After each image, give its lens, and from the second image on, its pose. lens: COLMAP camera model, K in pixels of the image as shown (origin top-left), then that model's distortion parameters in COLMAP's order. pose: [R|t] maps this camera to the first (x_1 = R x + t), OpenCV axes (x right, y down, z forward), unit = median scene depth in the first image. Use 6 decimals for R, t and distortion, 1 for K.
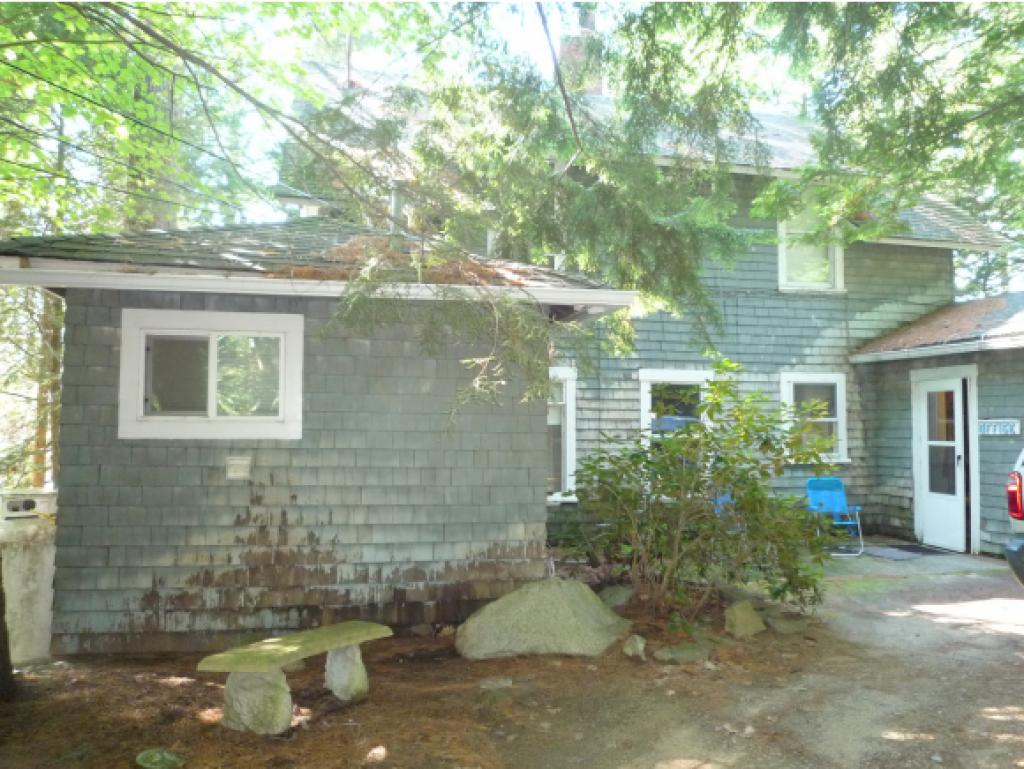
lens RADIAL K [[762.5, 0, 510.1], [0, 762.5, 381.5], [0, 0, 1]] dist [-0.006427, -0.026741]
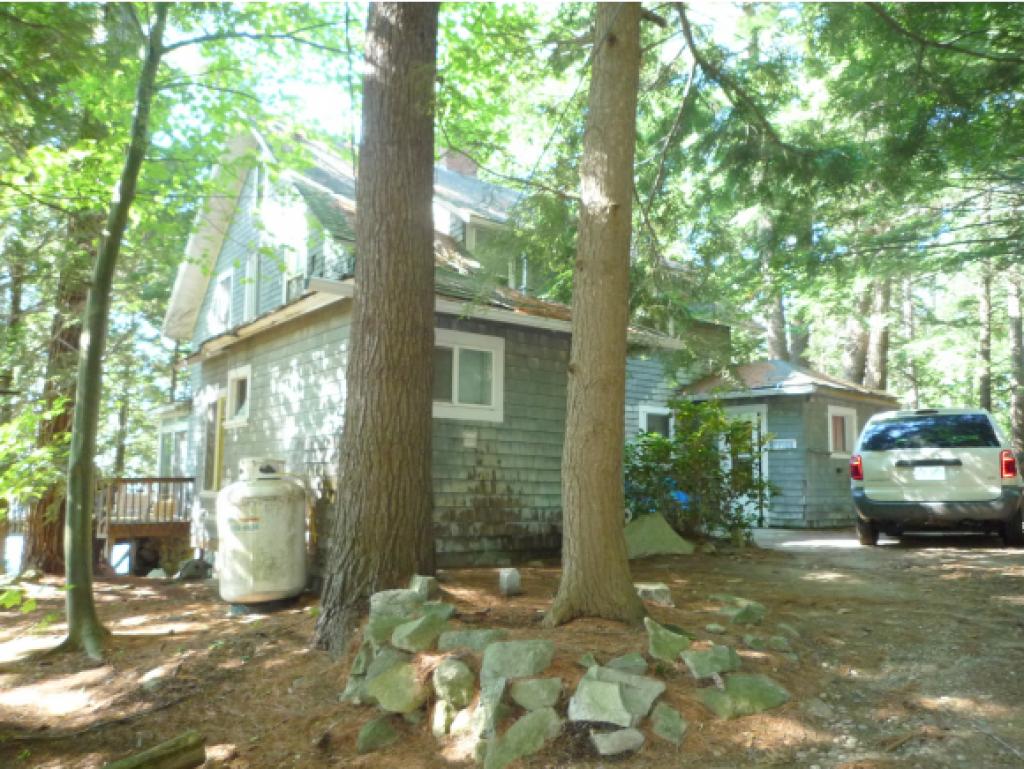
lens RADIAL K [[762.5, 0, 507.9], [0, 762.5, 386.9], [0, 0, 1]] dist [-0.006427, -0.026741]
pose [[0.911066, 0.058128, 0.408142, -0.868565], [-0.036404, 0.997486, -0.060800, 0.096794], [-0.410650, 0.040535, 0.910892, -0.346712]]
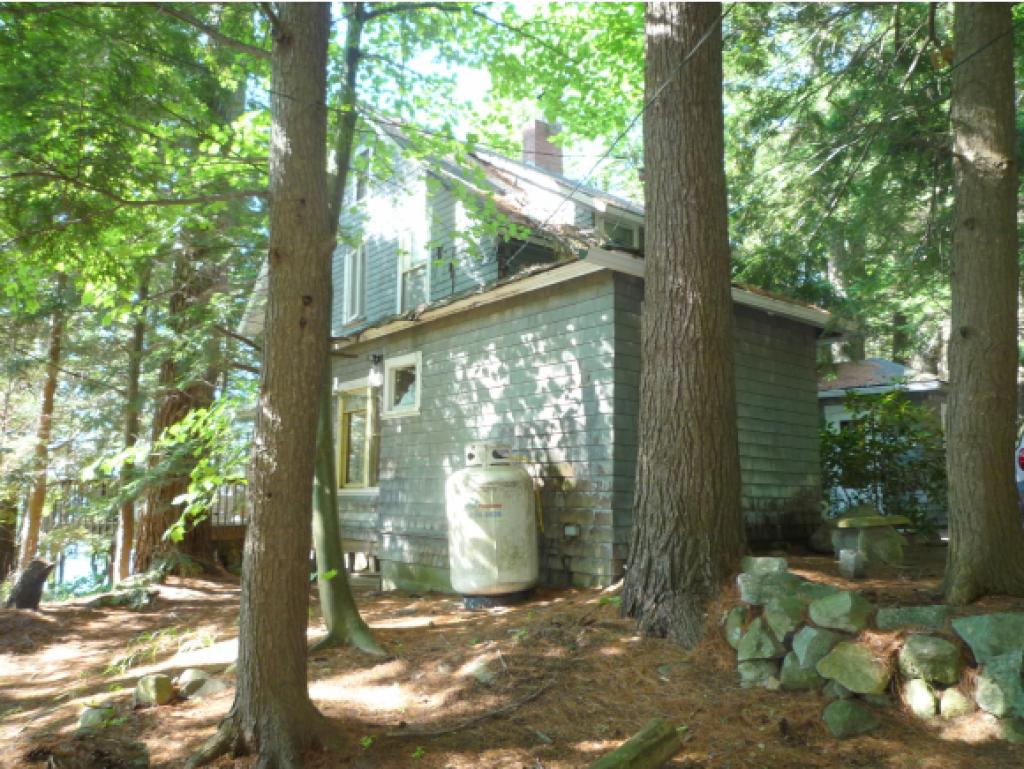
lens RADIAL K [[762.5, 0, 515.7], [0, 762.5, 387.4], [0, 0, 1]] dist [-0.006427, -0.026741]
pose [[0.898215, 0.068184, 0.434236, -1.236534], [-0.038157, 0.996261, -0.077507, 0.161932], [-0.437897, 0.053049, 0.897459, -0.103883]]
